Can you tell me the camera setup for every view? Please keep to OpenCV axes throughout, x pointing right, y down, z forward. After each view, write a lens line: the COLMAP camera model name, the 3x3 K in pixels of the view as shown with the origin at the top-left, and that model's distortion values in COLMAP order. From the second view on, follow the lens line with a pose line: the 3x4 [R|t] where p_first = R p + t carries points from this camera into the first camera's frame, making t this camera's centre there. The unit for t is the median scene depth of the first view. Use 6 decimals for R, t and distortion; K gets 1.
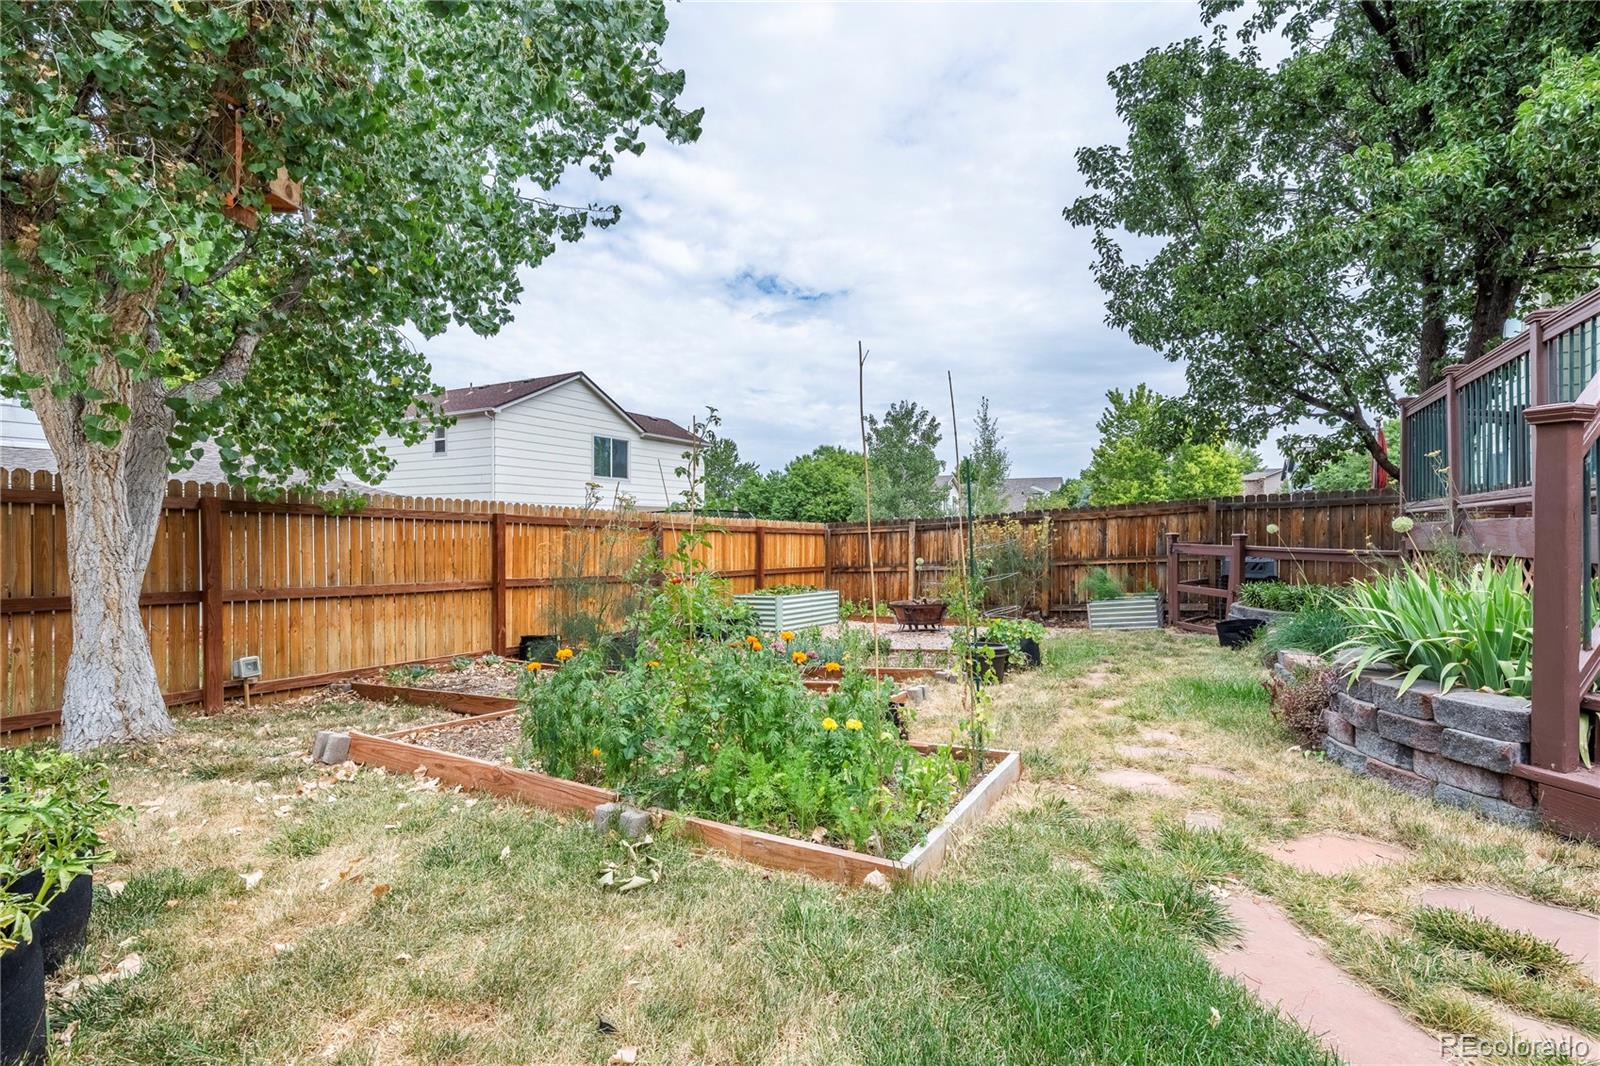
lens RADIAL K [[730.6, 0, 800.0], [0, 730.6, 533.0], [0, 0, 1]] dist [0.000011, -0.000016]
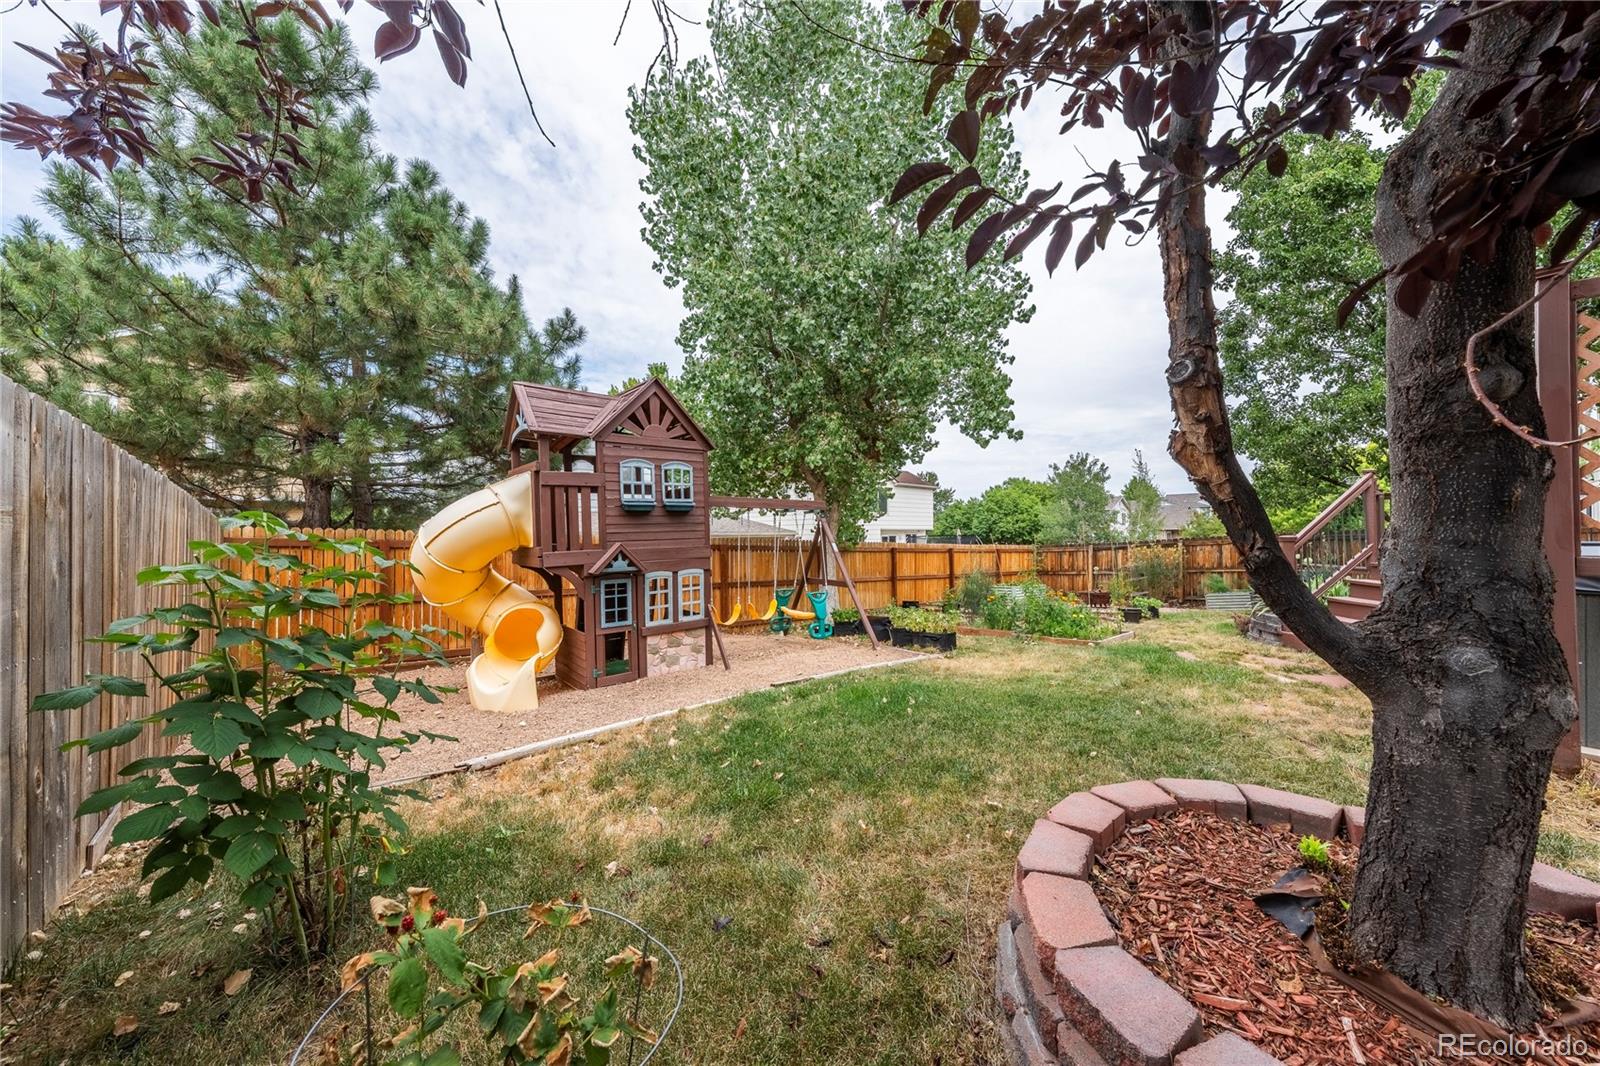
lens RADIAL K [[547.8, 0, 800.0], [0, 547.8, 533.0], [0, 0, 1]] dist [-0.000520, -0.000010]
pose [[0.947001, -0.010385, -0.321061, -0.077272], [0.005617, 0.999860, -0.015774, -0.027341], [0.321180, 0.013134, 0.946927, -0.427782]]
